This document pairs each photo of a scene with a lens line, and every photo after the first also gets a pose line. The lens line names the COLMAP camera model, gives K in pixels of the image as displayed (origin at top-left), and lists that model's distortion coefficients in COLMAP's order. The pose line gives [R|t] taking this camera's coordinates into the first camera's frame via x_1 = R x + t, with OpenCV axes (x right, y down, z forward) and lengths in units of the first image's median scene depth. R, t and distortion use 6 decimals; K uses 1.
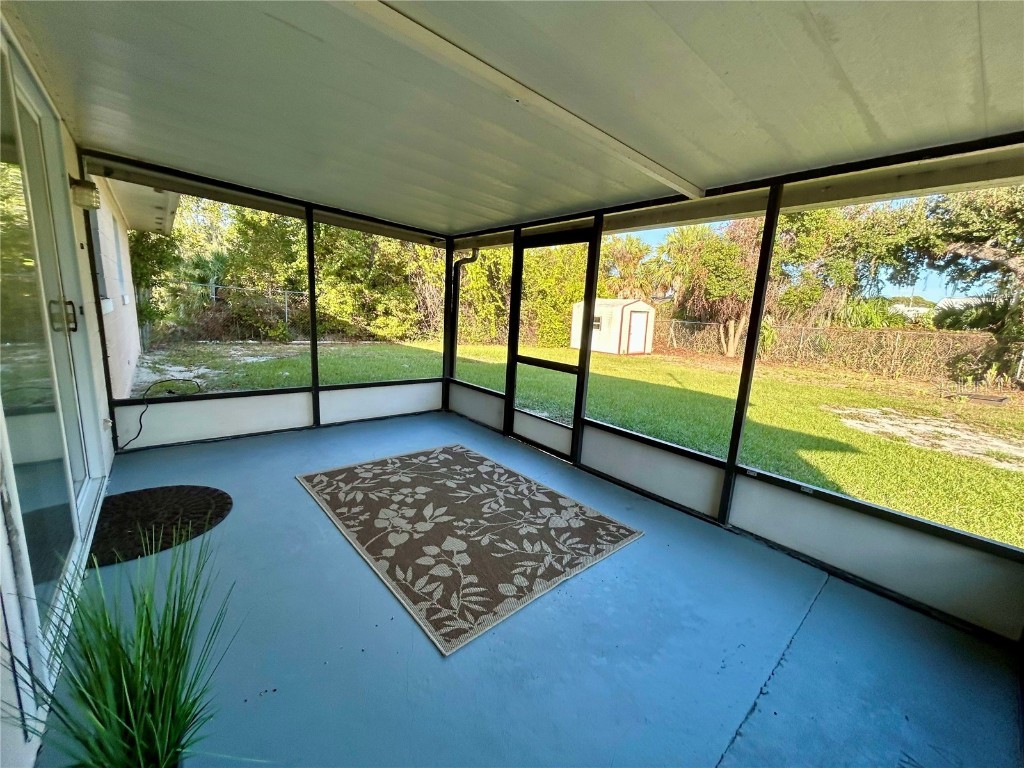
lens RADIAL K [[412.5, 0, 508.6], [0, 412.5, 382.7], [0, 0, 1]] dist [0.002147, 0.000691]
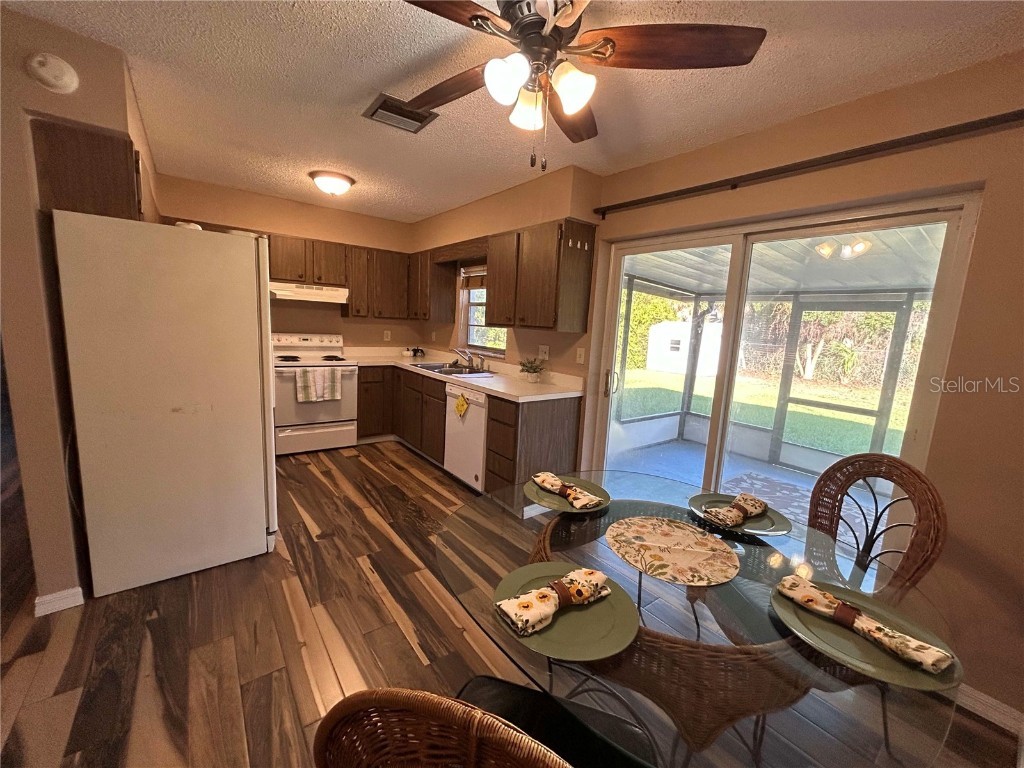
lens RADIAL K [[412.5, 0, 515.6], [0, 412.5, 386.1], [0, 0, 1]] dist [0.002147, 0.000691]
pose [[0.999269, 0.006232, -0.037708, -0.164728], [-0.007281, 0.999589, -0.027732, -0.013503], [0.037519, 0.027986, 0.998904, -0.051424]]
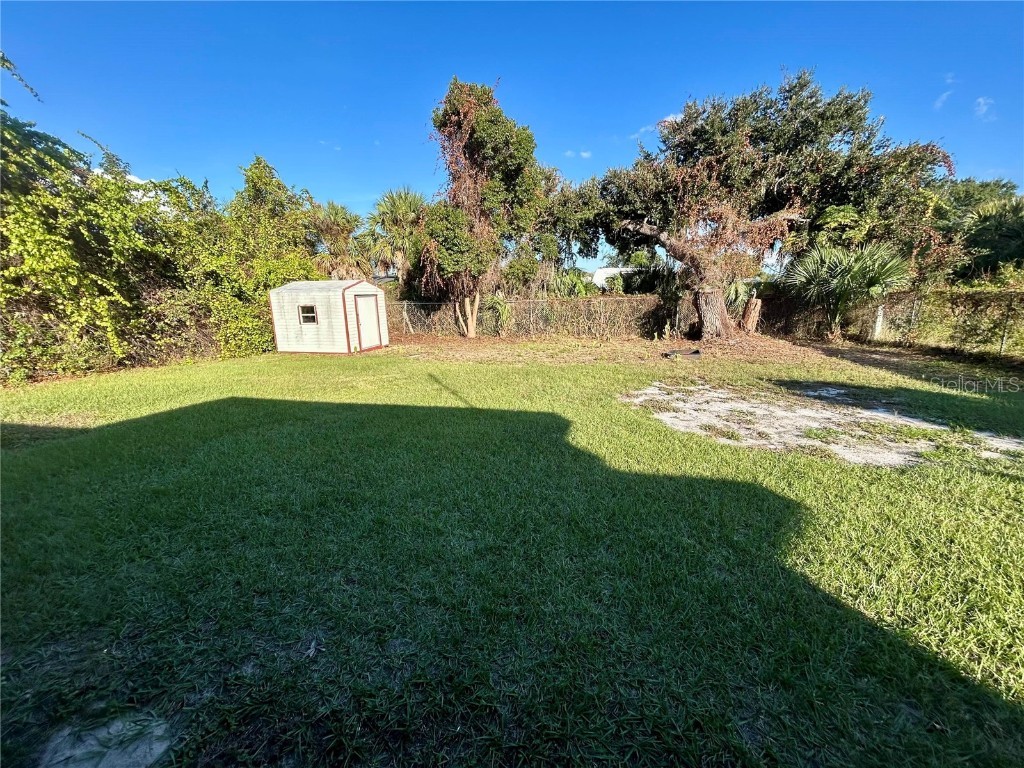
lens RADIAL K [[412.5, 0, 514.2], [0, 412.5, 381.7], [0, 0, 1]] dist [0.002147, 0.000691]
pose [[0.788825, -0.188756, 0.584916, 0.053013], [0.163326, 0.981833, 0.096581, -0.043860], [-0.592520, 0.019347, 0.805323, 0.218610]]
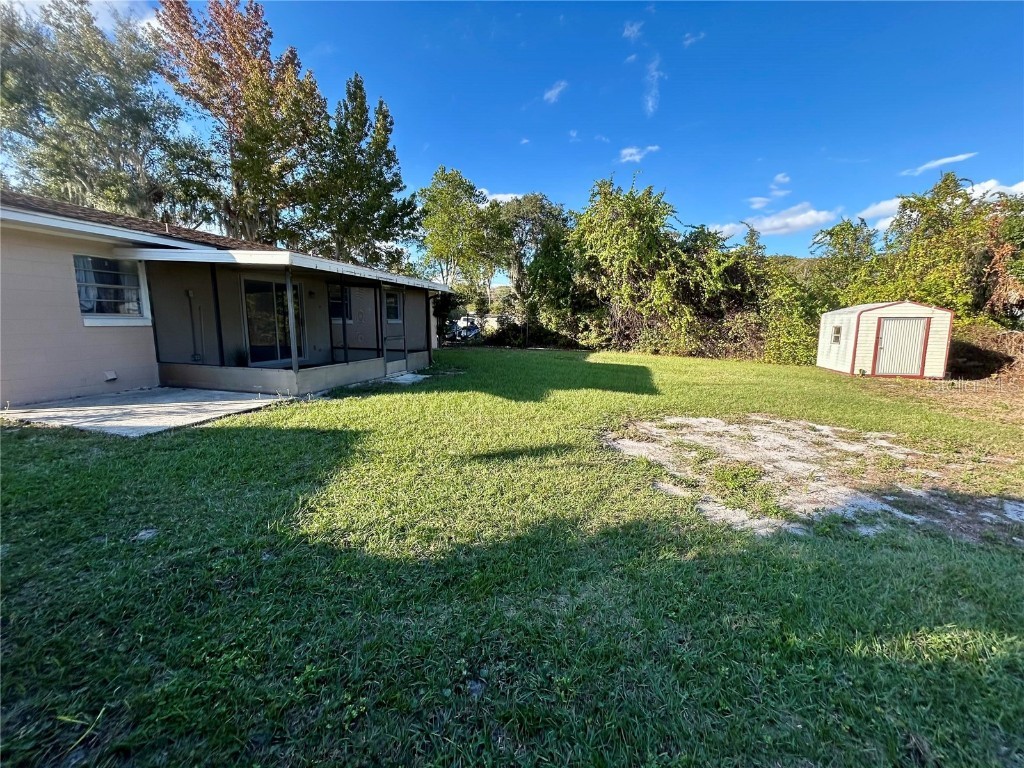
lens RADIAL K [[412.5, 0, 516.7], [0, 412.5, 378.2], [0, 0, 1]] dist [0.002147, 0.000691]
pose [[0.565705, 0.071116, -0.821536, 0.593614], [-0.125545, 0.992088, -0.000569, 0.017314], [0.814995, 0.103461, 0.570157, 0.059807]]
